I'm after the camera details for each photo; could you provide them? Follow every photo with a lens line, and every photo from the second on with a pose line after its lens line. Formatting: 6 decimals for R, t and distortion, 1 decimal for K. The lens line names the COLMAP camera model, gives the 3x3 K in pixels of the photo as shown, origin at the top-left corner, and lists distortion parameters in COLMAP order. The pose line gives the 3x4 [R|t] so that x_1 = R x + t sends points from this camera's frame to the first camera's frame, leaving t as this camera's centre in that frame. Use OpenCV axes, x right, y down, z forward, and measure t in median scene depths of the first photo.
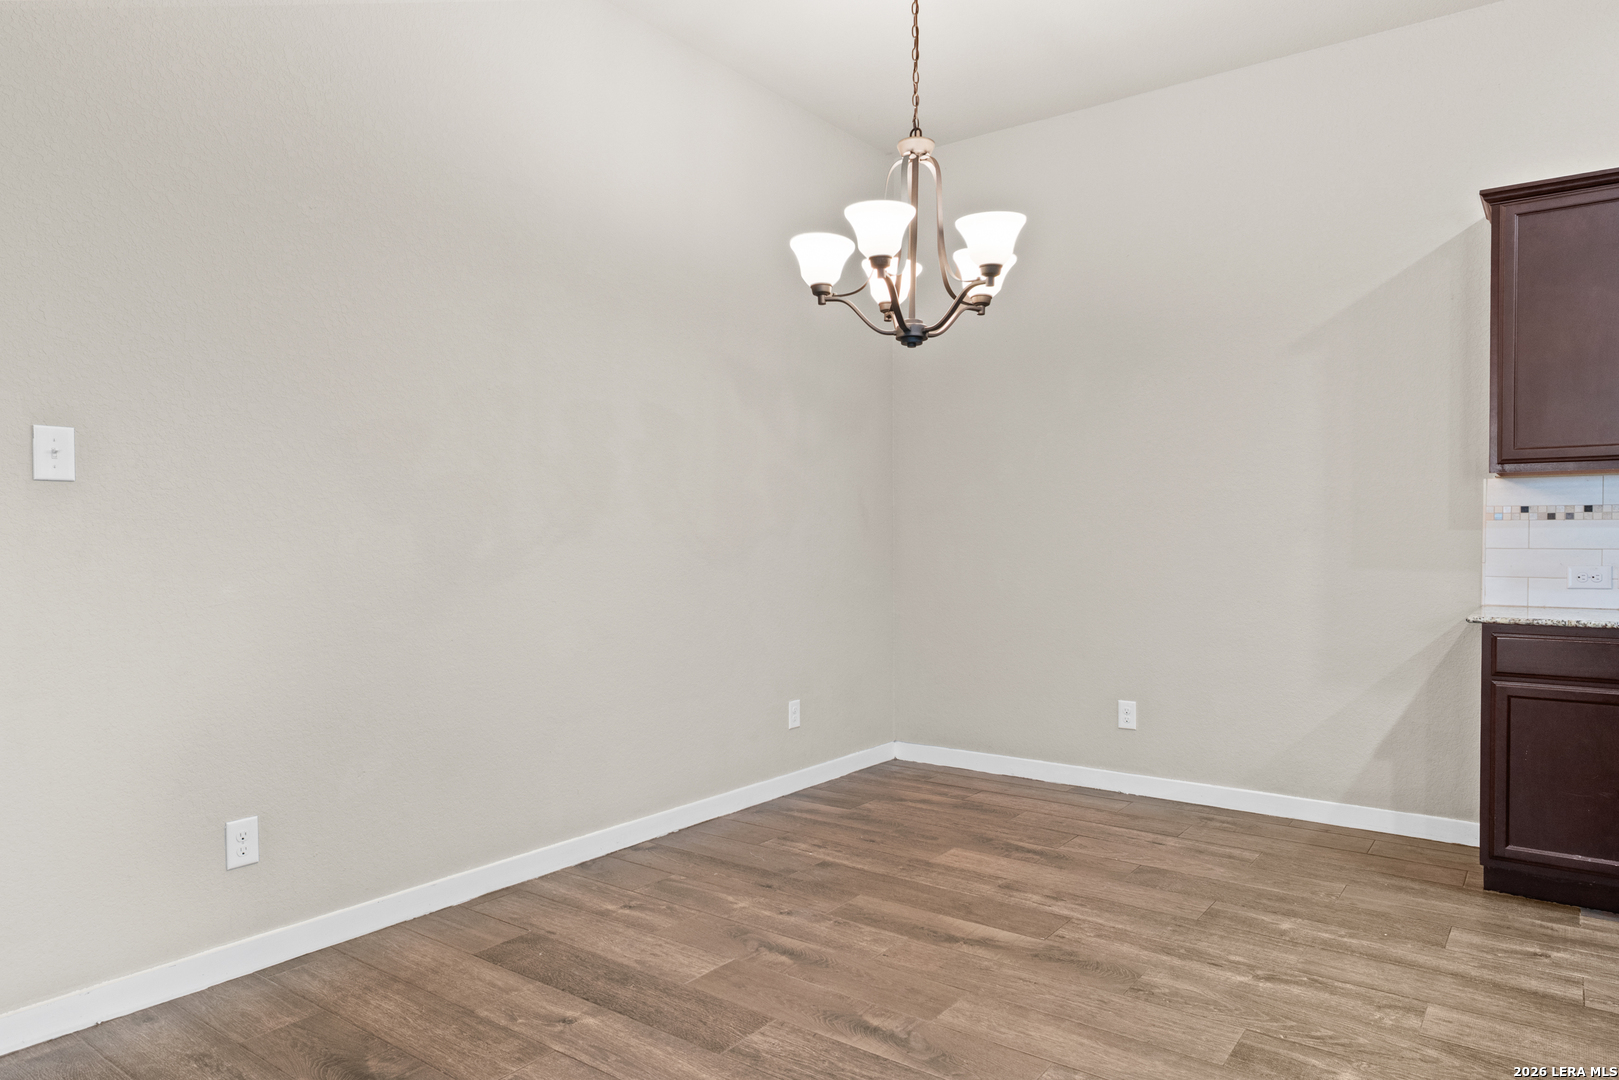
lens RADIAL K [[1007.8, 0, 813.4], [0, 1007.8, 557.5], [0, 0, 1]] dist [-0.003805, 0.003035]
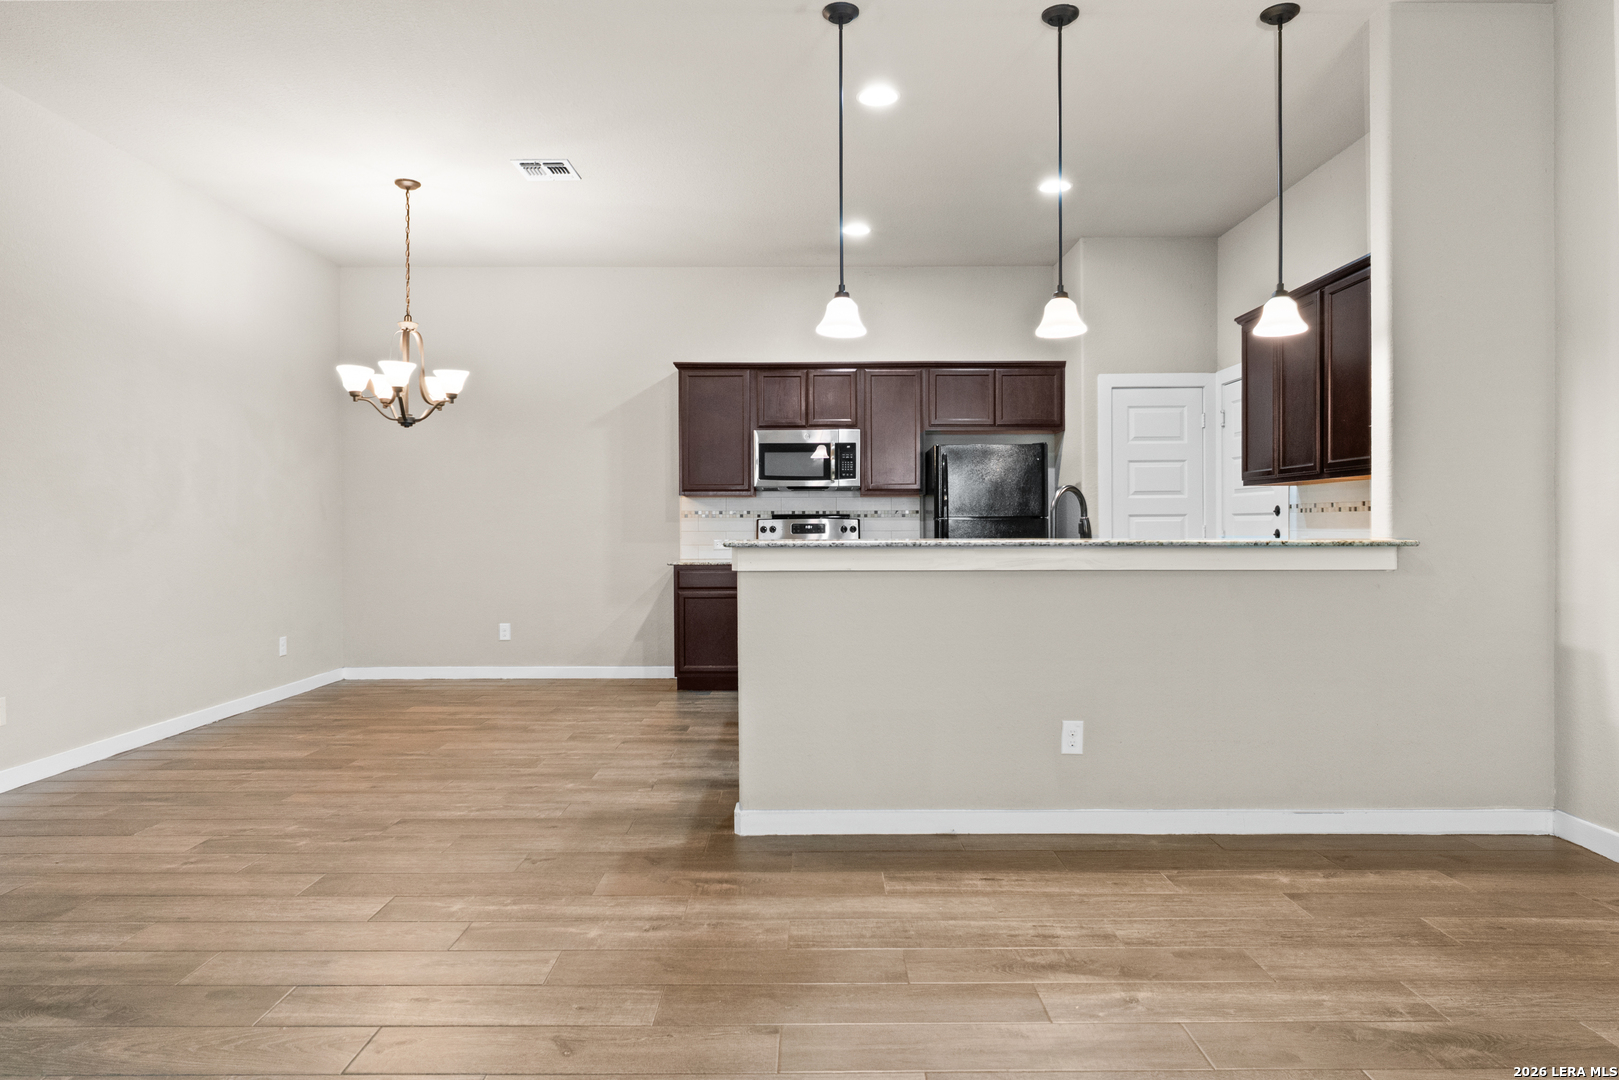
lens RADIAL K [[1007.8, 0, 815.4], [0, 1007.8, 528.7], [0, 0, 1]] dist [-0.003805, 0.003035]
pose [[0.798683, -0.002982, 0.601745, -0.392820], [0.013966, 0.999810, -0.013583, 0.019553], [-0.601590, 0.019252, 0.798573, -0.904761]]
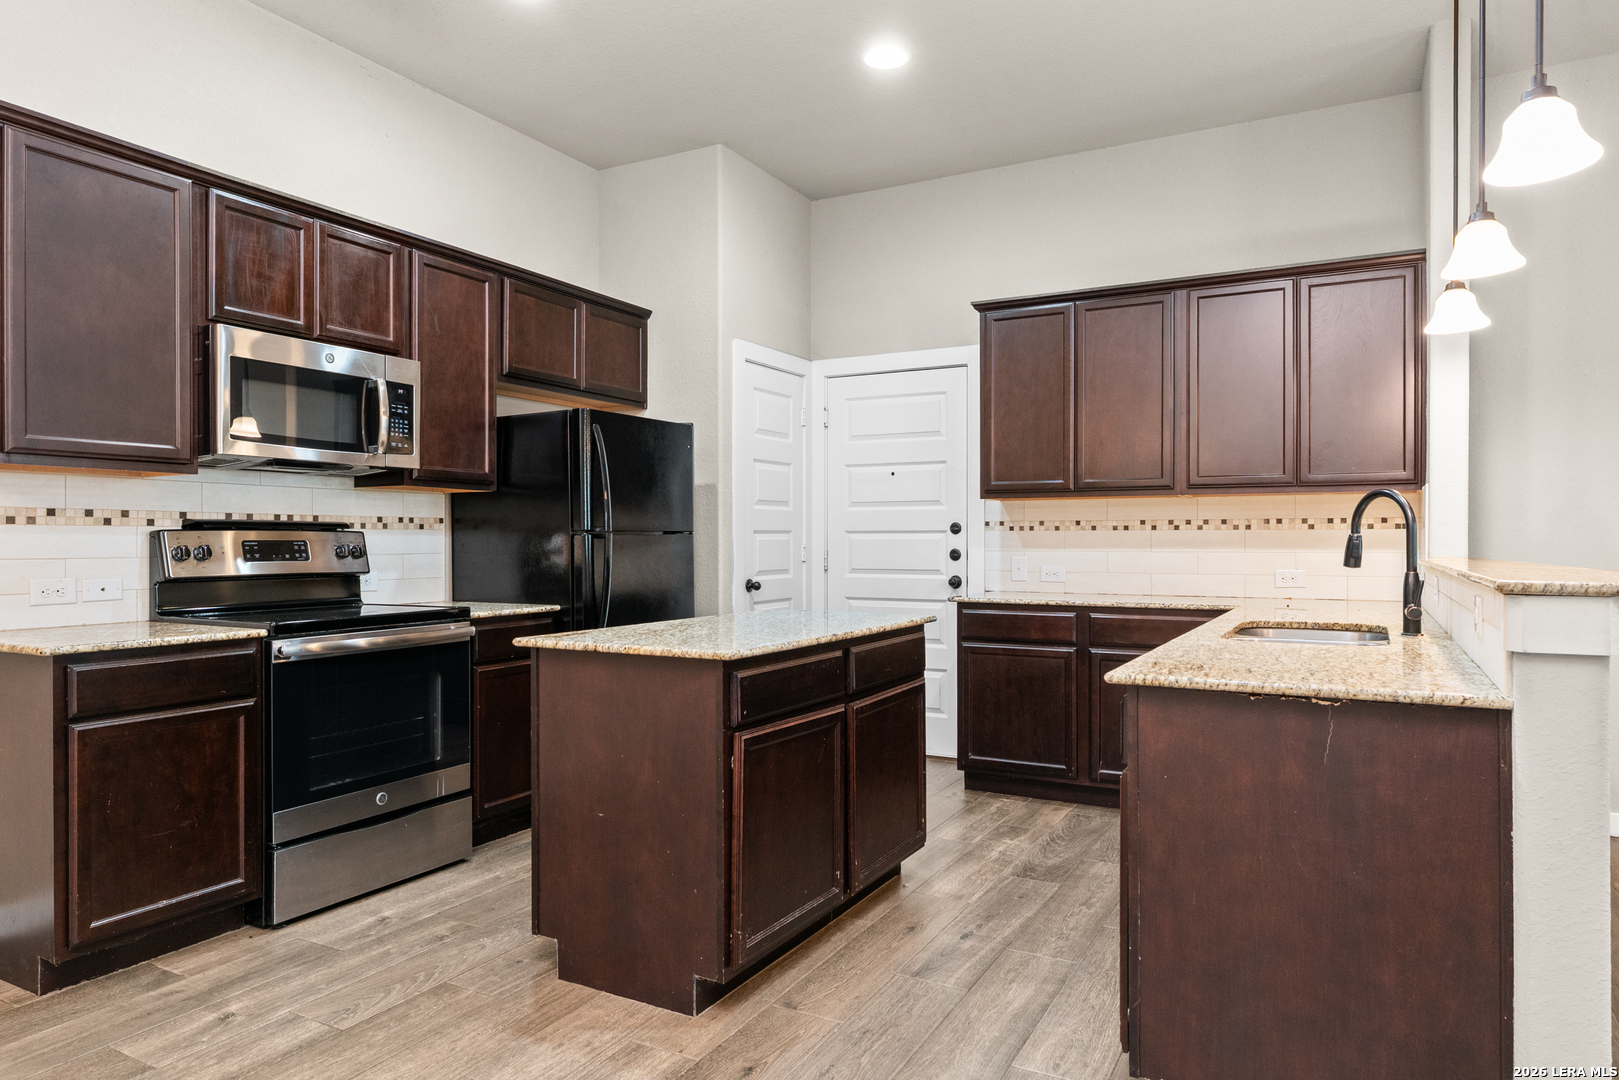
lens RADIAL K [[1007.8, 0, 801.1], [0, 1007.8, 539.3], [0, 0, 1]] dist [-0.003805, 0.003035]
pose [[-0.129628, 0.004772, 0.991551, -0.189566], [0.020948, 0.999778, -0.002073, -0.010750], [-0.991341, 0.020502, -0.129699, 0.513935]]
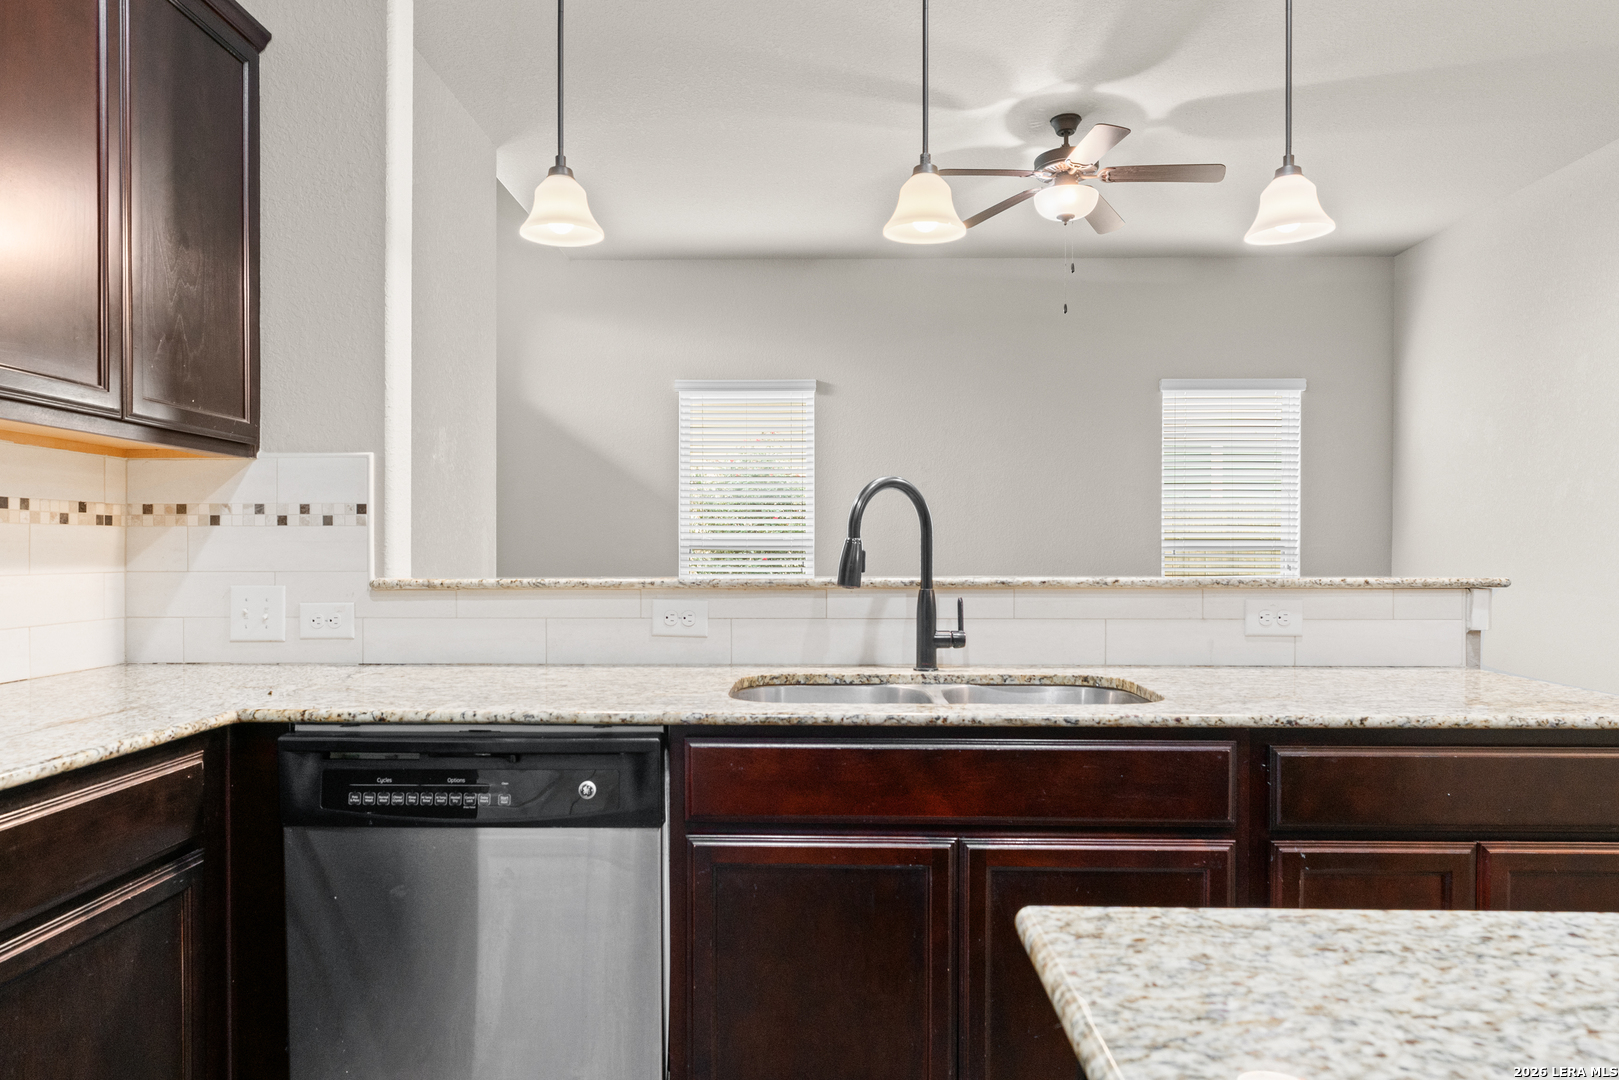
lens RADIAL K [[1007.8, 0, 800.7], [0, 1007.8, 564.3], [0, 0, 1]] dist [-0.003805, 0.003035]
pose [[-0.816879, 0.010886, -0.576706, 1.024275], [-0.009683, 0.999422, 0.032580, -0.011151], [0.576727, 0.032198, -0.816302, 0.386159]]
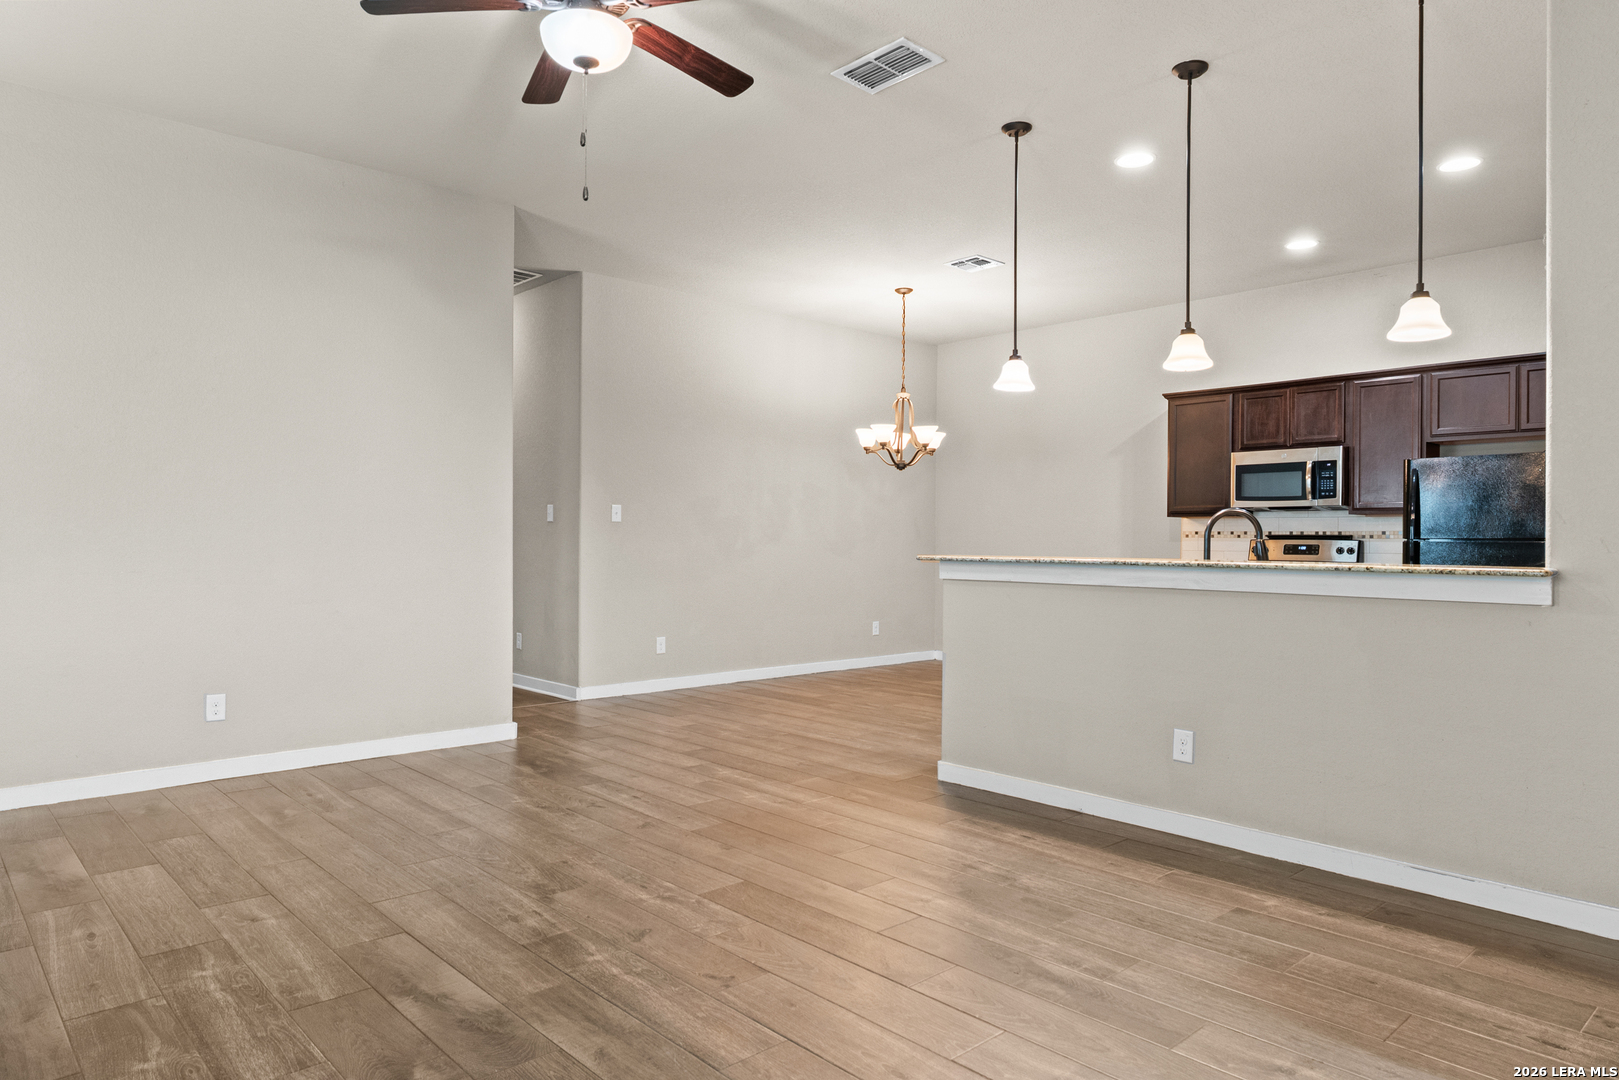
lens RADIAL K [[1007.8, 0, 819.2], [0, 1007.8, 543.6], [0, 0, 1]] dist [-0.003805, 0.003035]
pose [[0.984649, 0.010630, -0.174224, 0.310861], [-0.013818, 0.999758, -0.017095, 0.026956], [0.174000, 0.019240, 0.984558, -1.452628]]
